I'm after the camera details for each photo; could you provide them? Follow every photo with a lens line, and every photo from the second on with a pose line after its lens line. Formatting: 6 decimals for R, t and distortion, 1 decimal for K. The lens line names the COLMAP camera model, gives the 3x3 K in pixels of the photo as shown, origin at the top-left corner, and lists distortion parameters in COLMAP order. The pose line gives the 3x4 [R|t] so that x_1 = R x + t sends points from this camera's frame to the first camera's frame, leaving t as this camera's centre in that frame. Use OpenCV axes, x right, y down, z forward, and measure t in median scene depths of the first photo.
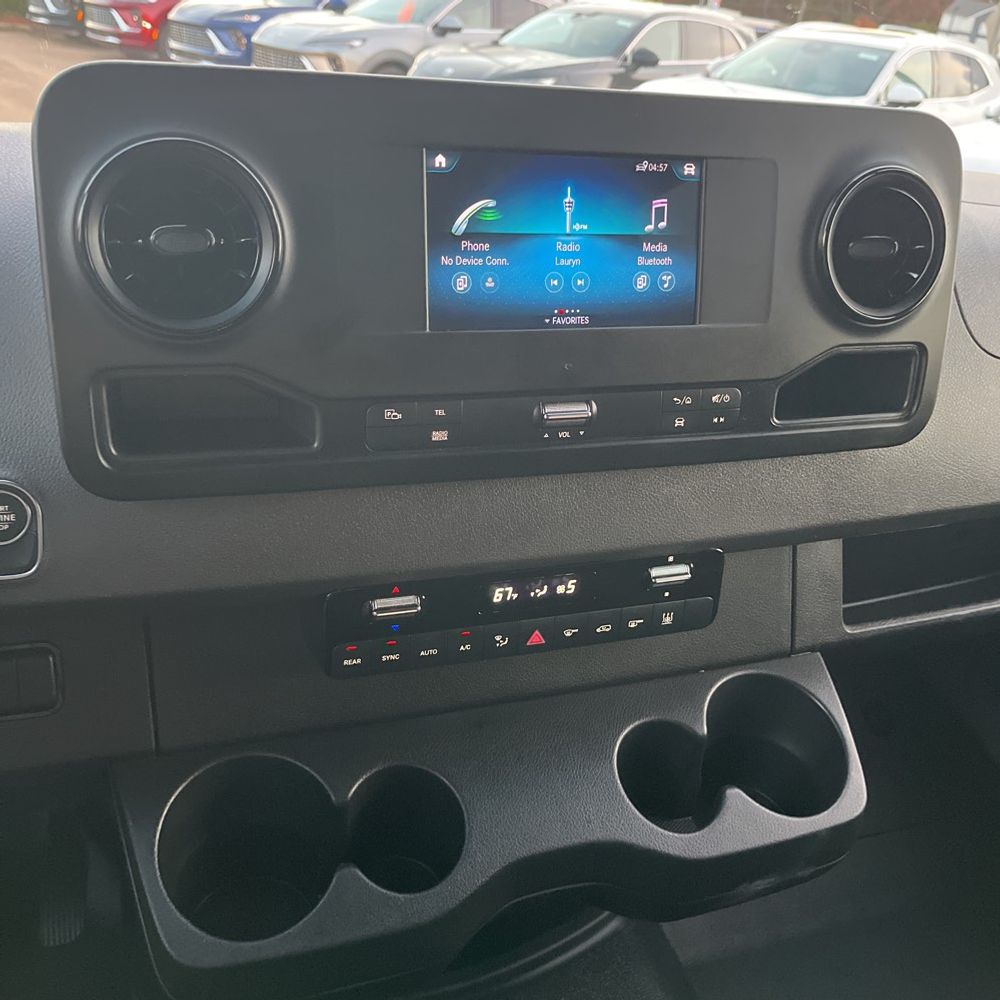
lens RADIAL K [[987.4, 0, 500.8], [0, 987.4, 494.9], [0, 0, 1]] dist [0.067951, -0.087501]
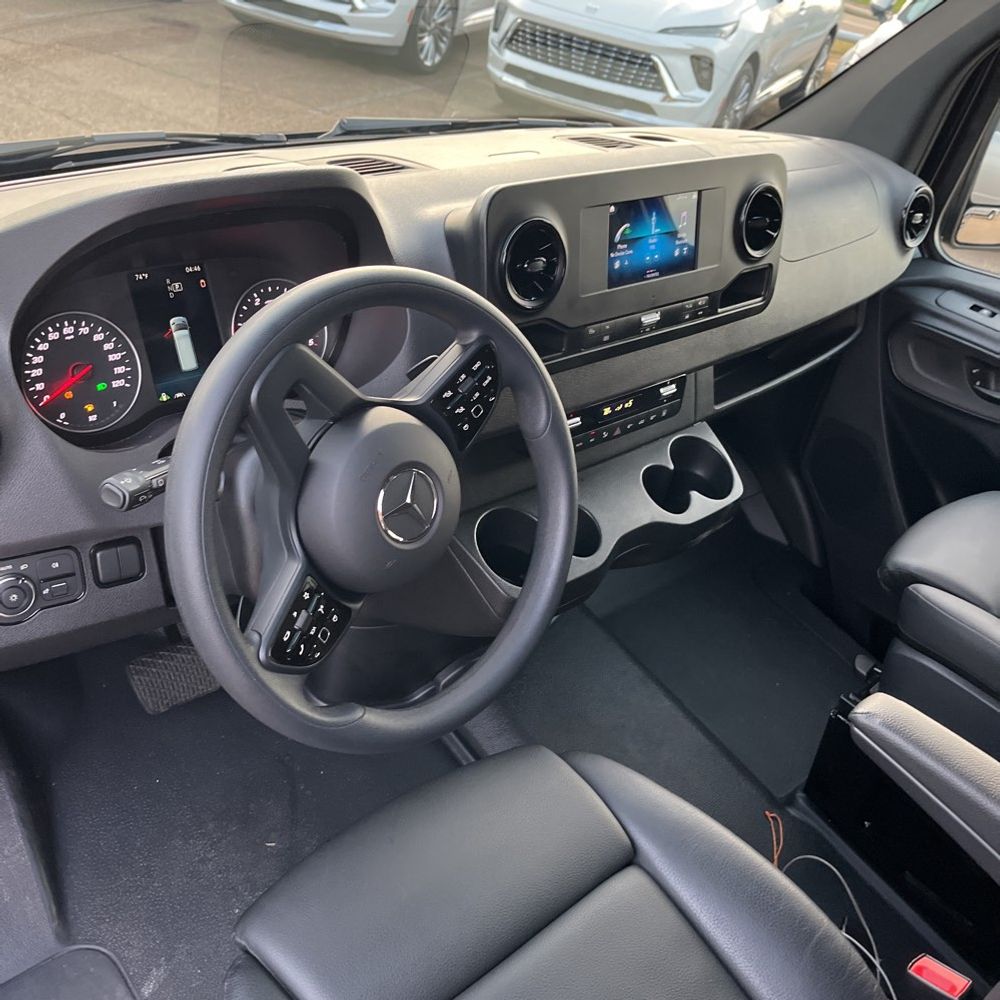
lens RADIAL K [[987.4, 0, 500.8], [0, 987.4, 494.9], [0, 0, 1]] dist [0.067951, -0.087501]
pose [[0.923102, -0.160517, 0.349453, -0.923366], [0.092398, 0.974678, 0.203630, -0.161075], [-0.373290, -0.155683, 0.914559, -0.777799]]
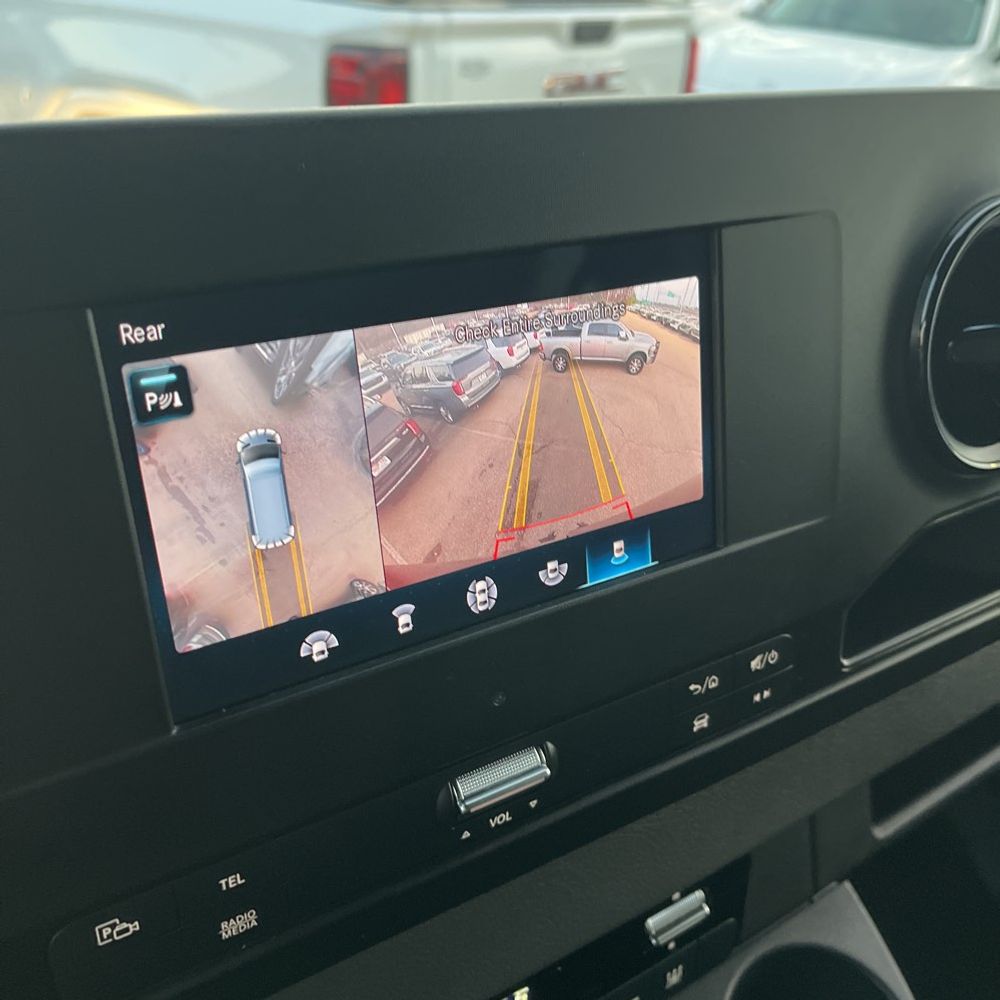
lens RADIAL K [[988.8, 0, 494.1], [0, 988.8, 505.6], [0, 0, 1]] dist [0.084197, -0.113986]
pose [[0.974099, -0.138290, 0.178906, -0.004699], [0.124710, 0.988537, 0.085101, -0.234971], [-0.188623, -0.060585, 0.980179, 0.487023]]
